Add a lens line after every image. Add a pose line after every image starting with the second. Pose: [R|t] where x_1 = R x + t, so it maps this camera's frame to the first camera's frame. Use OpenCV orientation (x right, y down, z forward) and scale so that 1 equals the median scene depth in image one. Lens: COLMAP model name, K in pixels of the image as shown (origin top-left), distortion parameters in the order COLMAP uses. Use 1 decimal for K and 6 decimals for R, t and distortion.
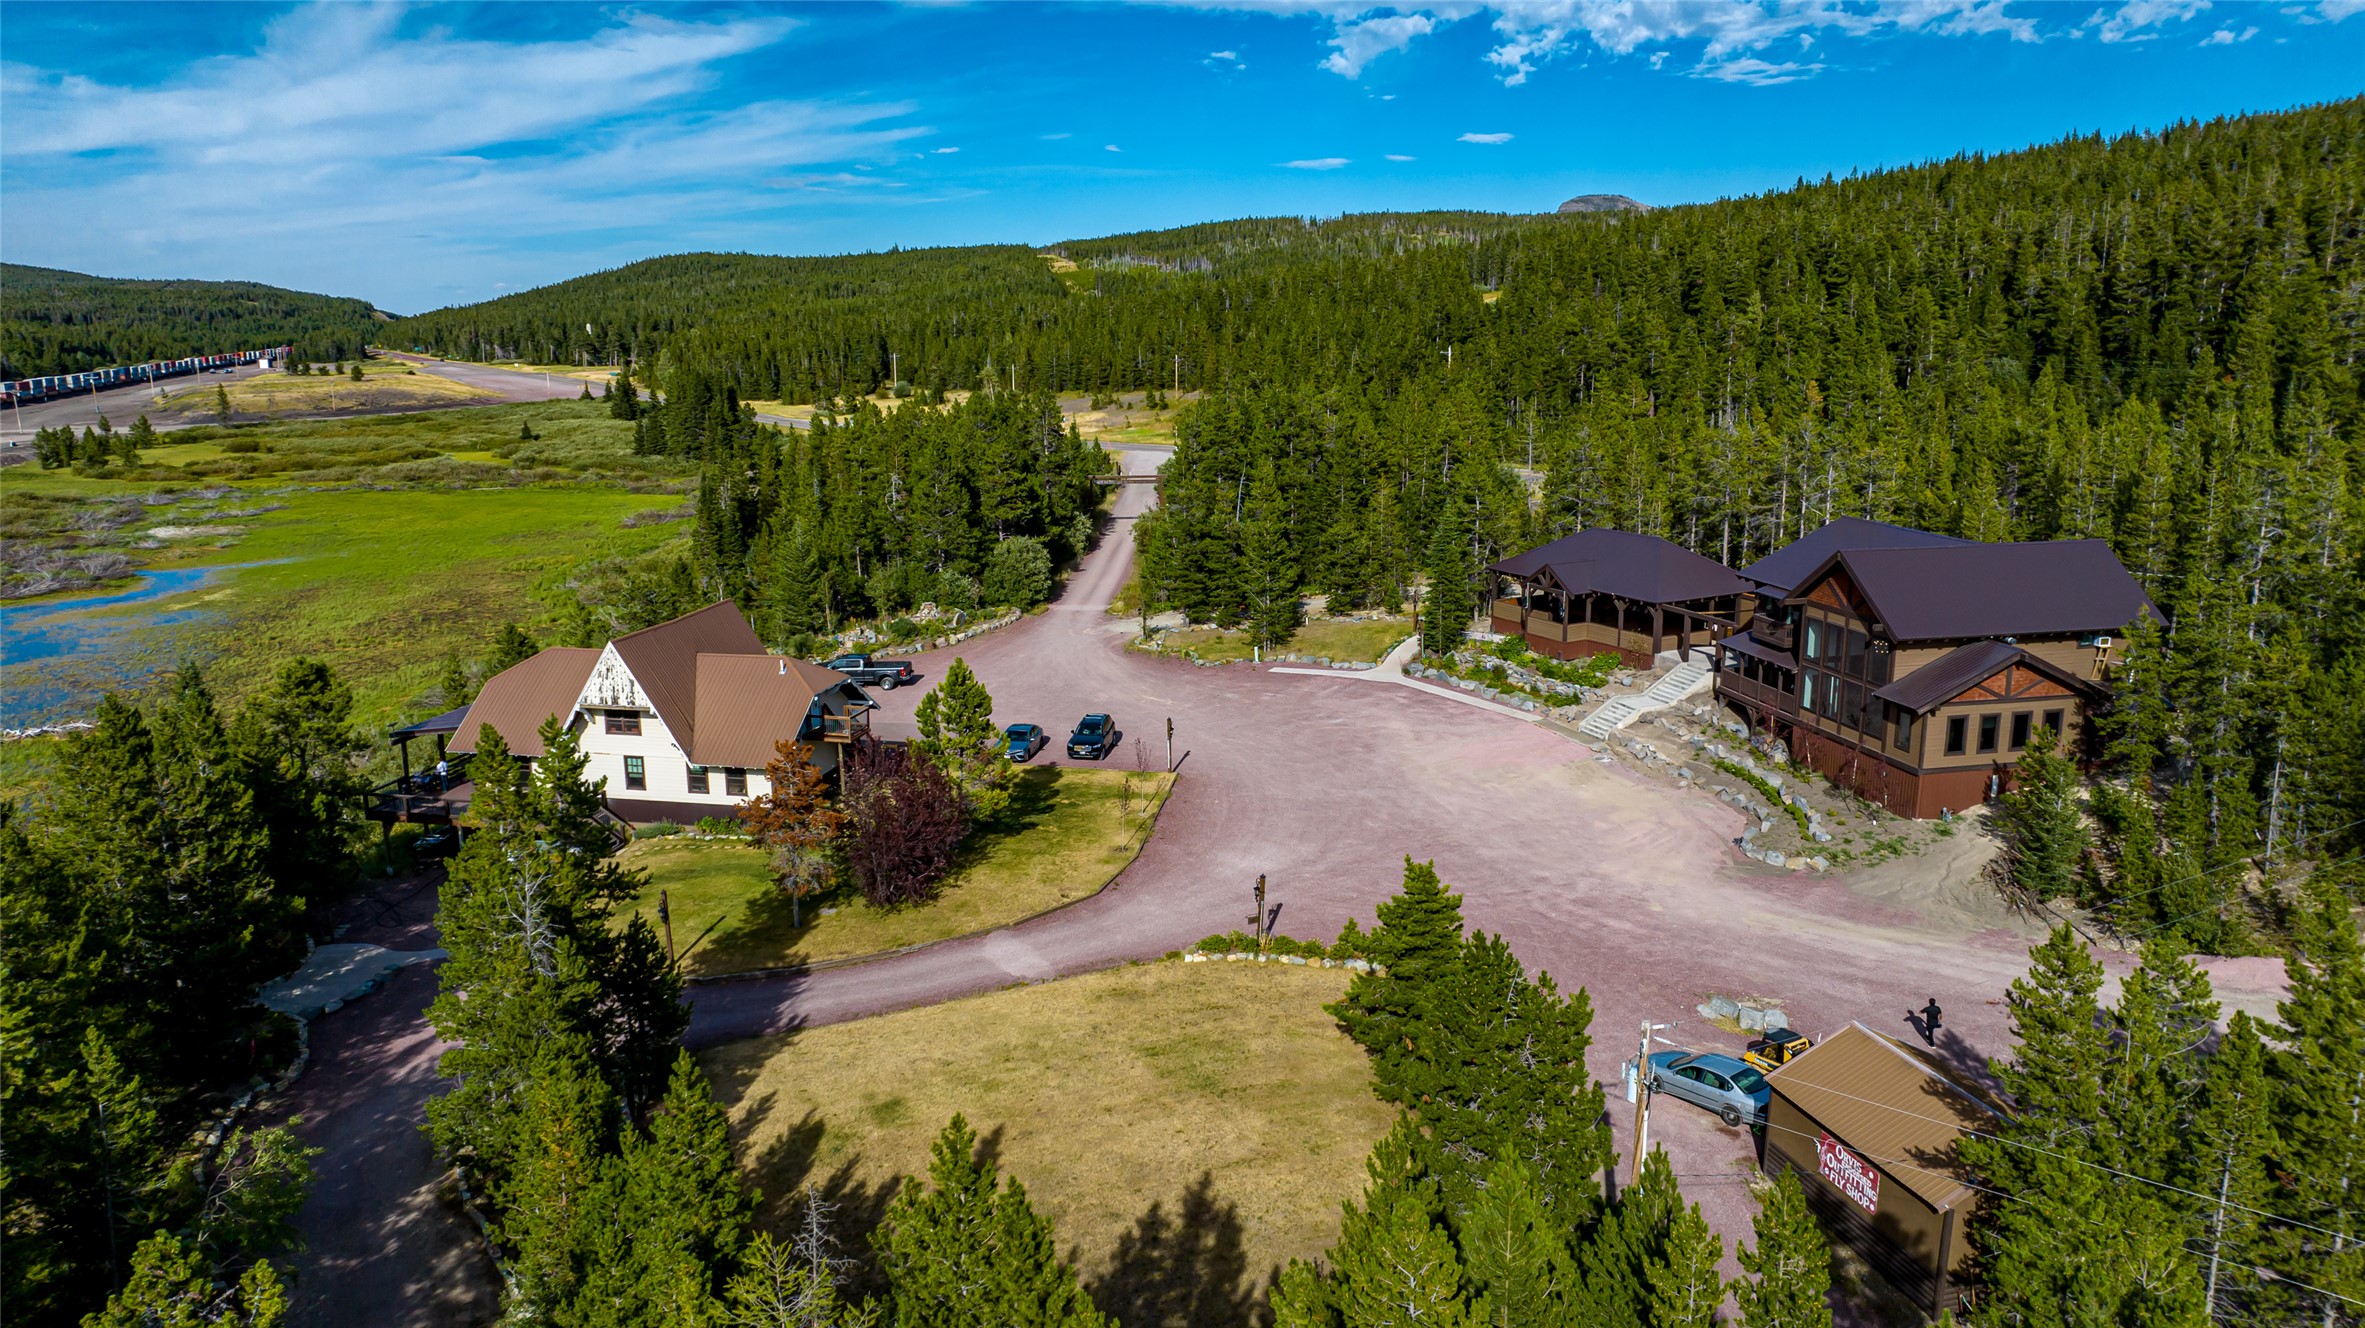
lens RADIAL K [[1692.1, 0, 1182.5], [0, 1692.1, 664.0], [0, 0, 1]] dist [-0.004156, 0.000221]
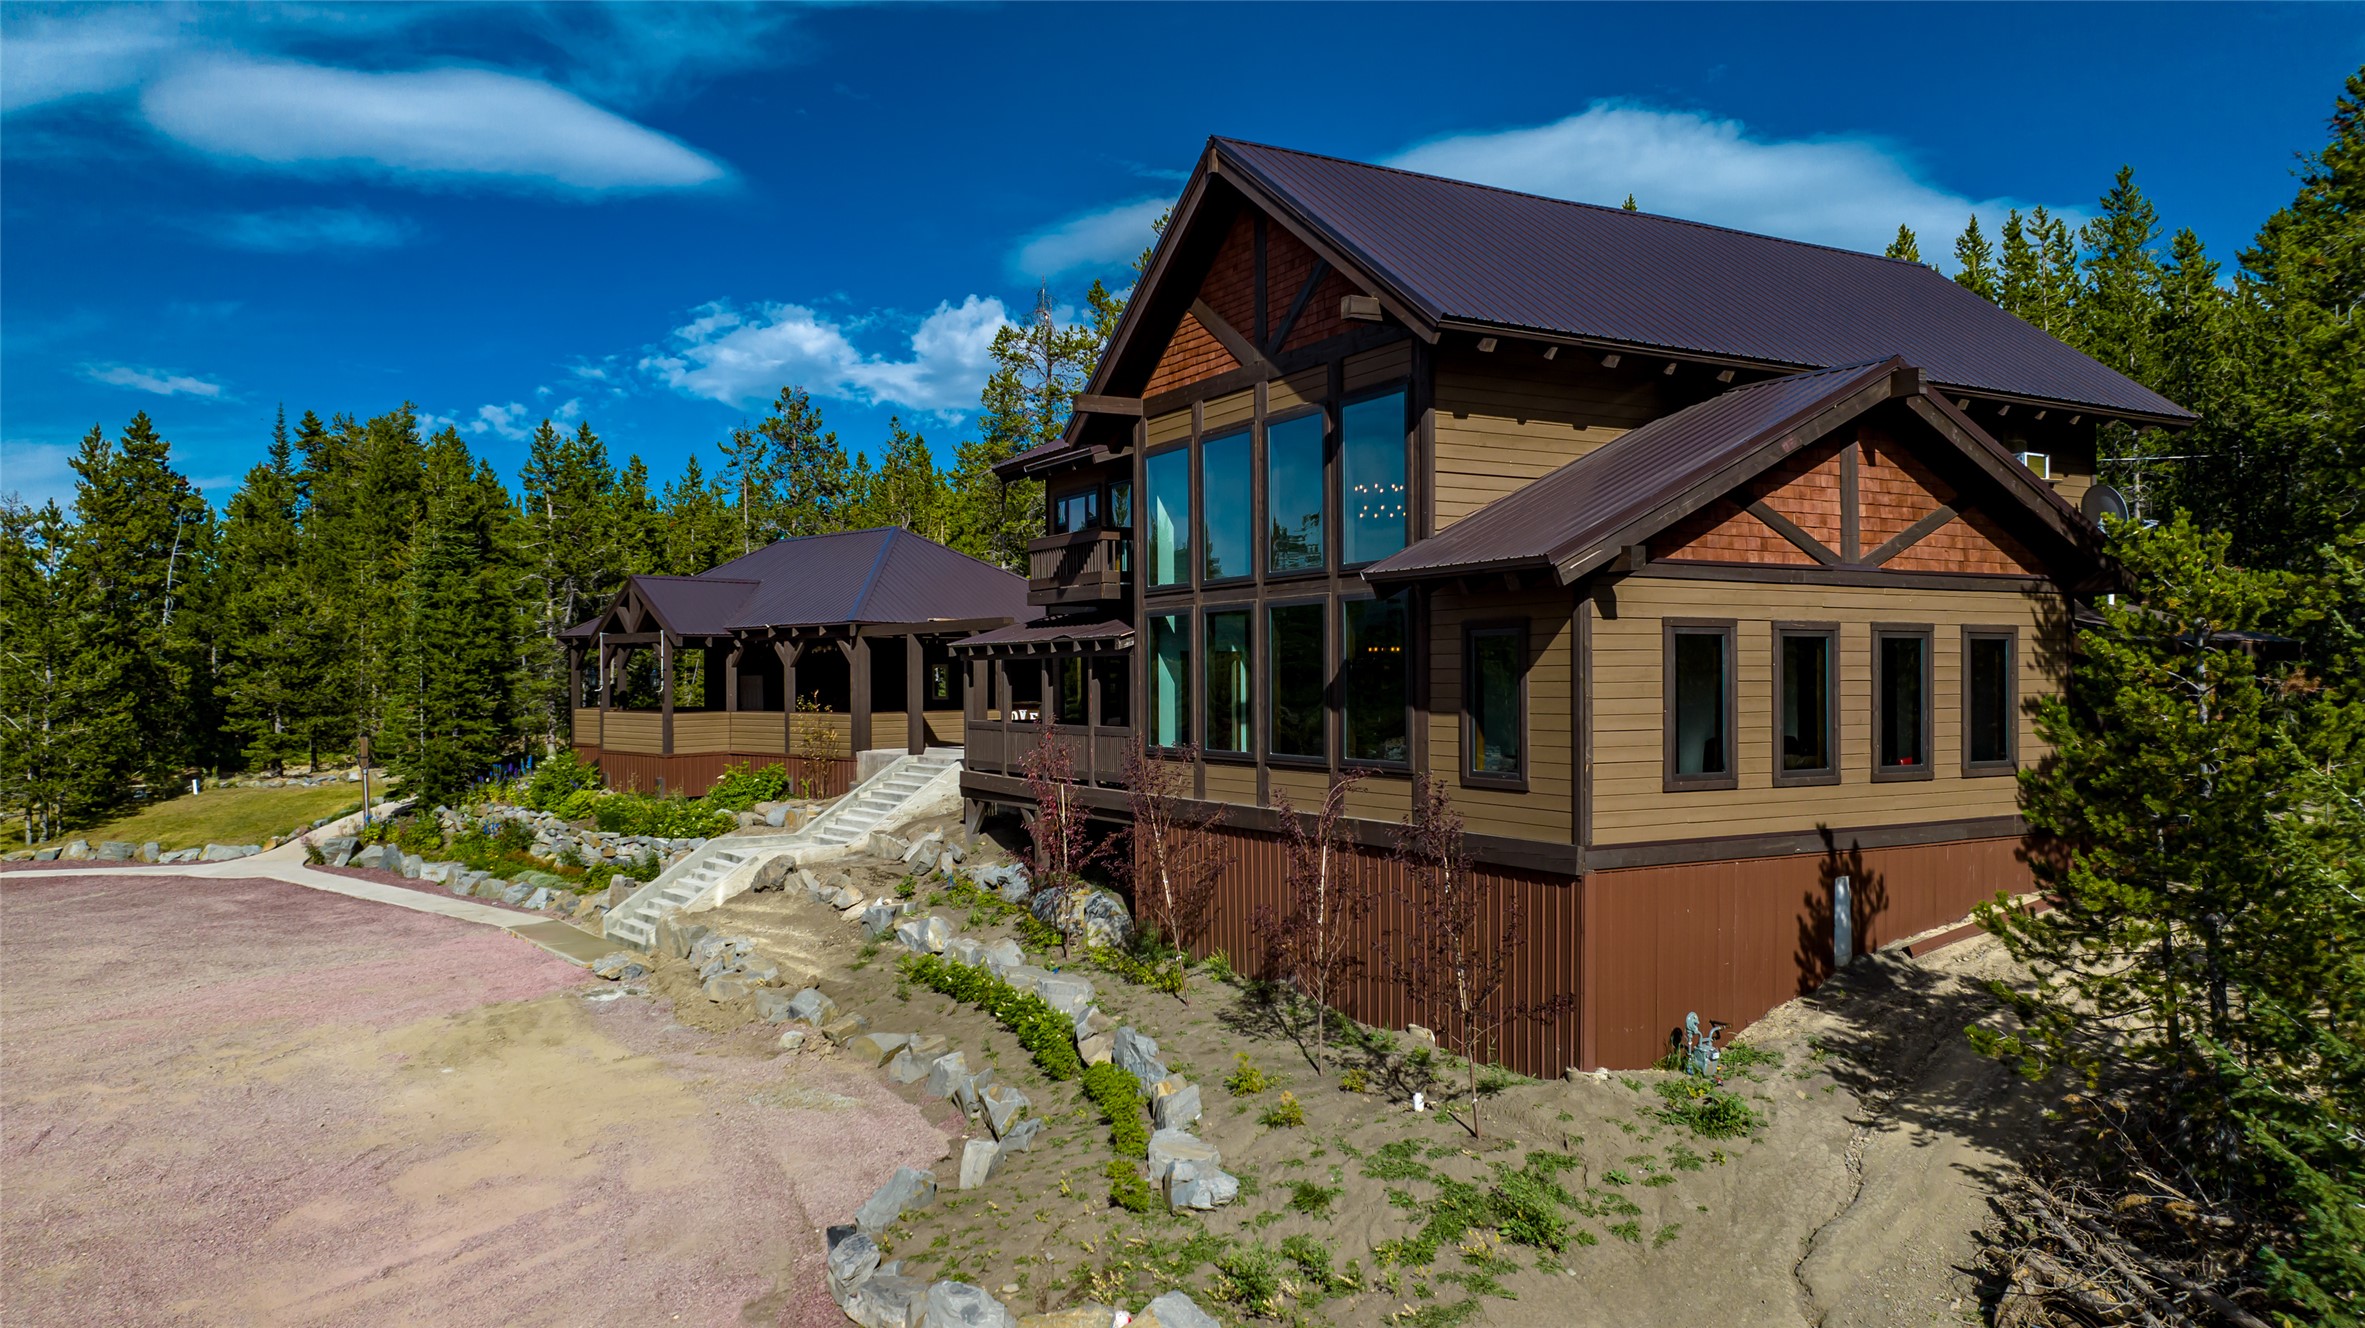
lens RADIAL K [[1667.0, 0, 1179.1], [0, 1667.0, 666.5], [0, 0, 1]] dist [-0.040757, 0.051633]
pose [[0.959069, 0.005021, 0.283126, 0.271506], [0.057558, 0.975513, -0.212276, 0.070816], [-0.277259, 0.219884, 0.935296, 0.678883]]
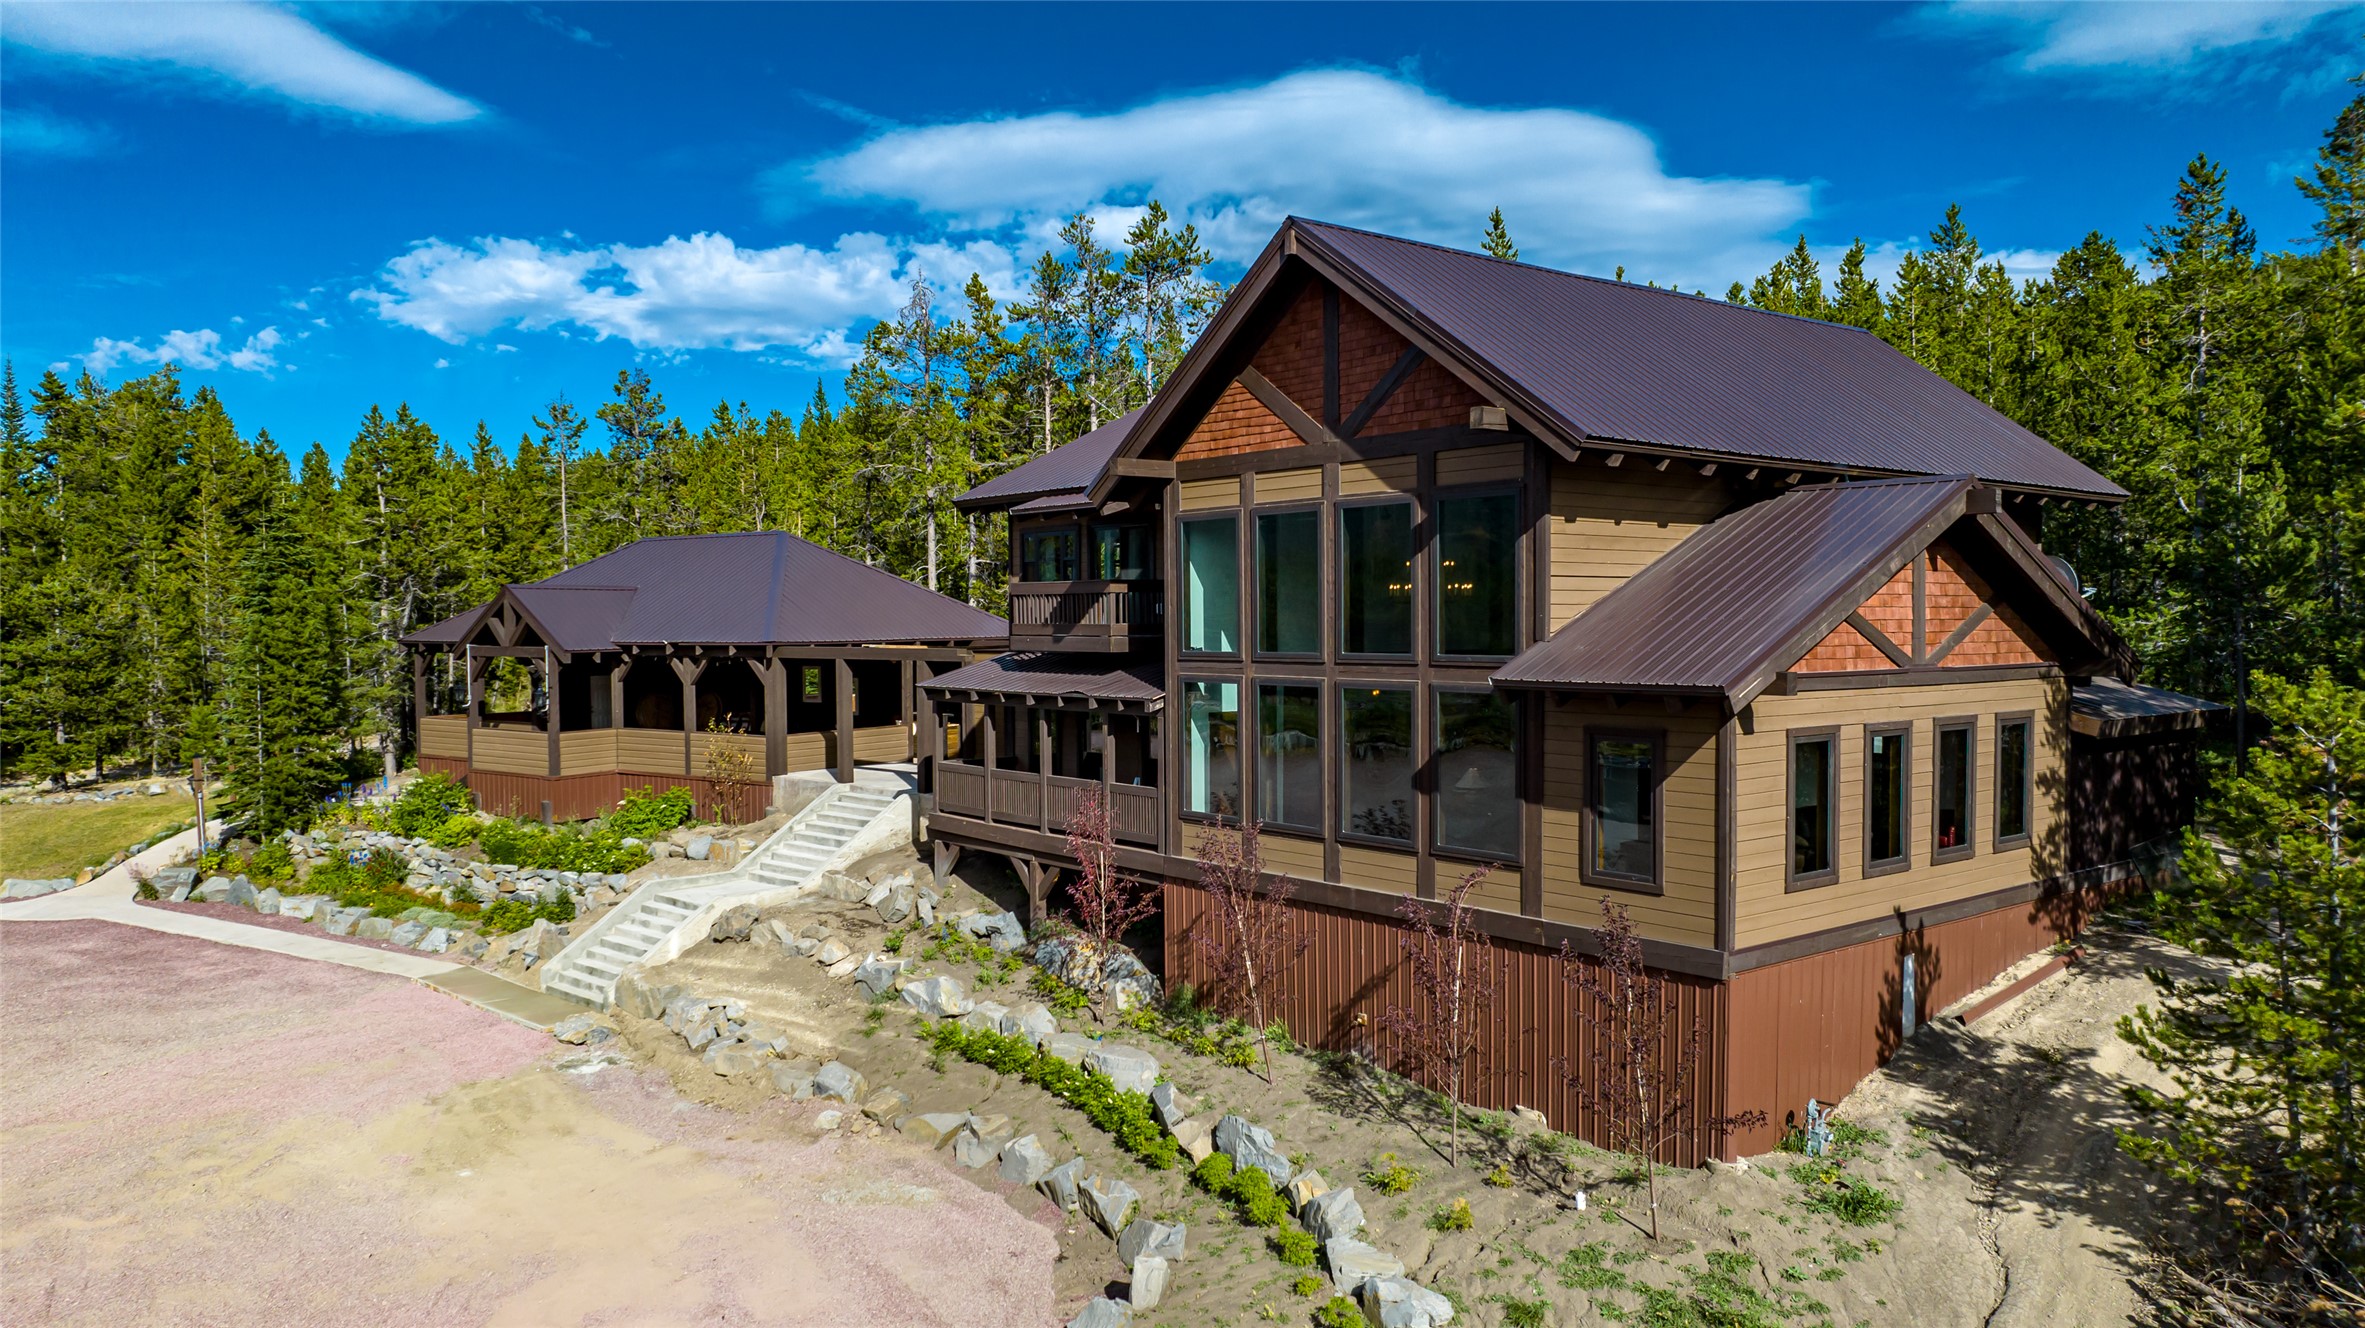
lens RADIAL K [[1667.0, 0, 1179.1], [0, 1667.0, 666.5], [0, 0, 1]] dist [-0.040757, 0.051633]
pose [[0.900946, -0.011248, 0.433786, 0.222607], [0.091349, 0.982179, -0.164257, 0.045828], [-0.424208, 0.187612, 0.885917, 0.692518]]
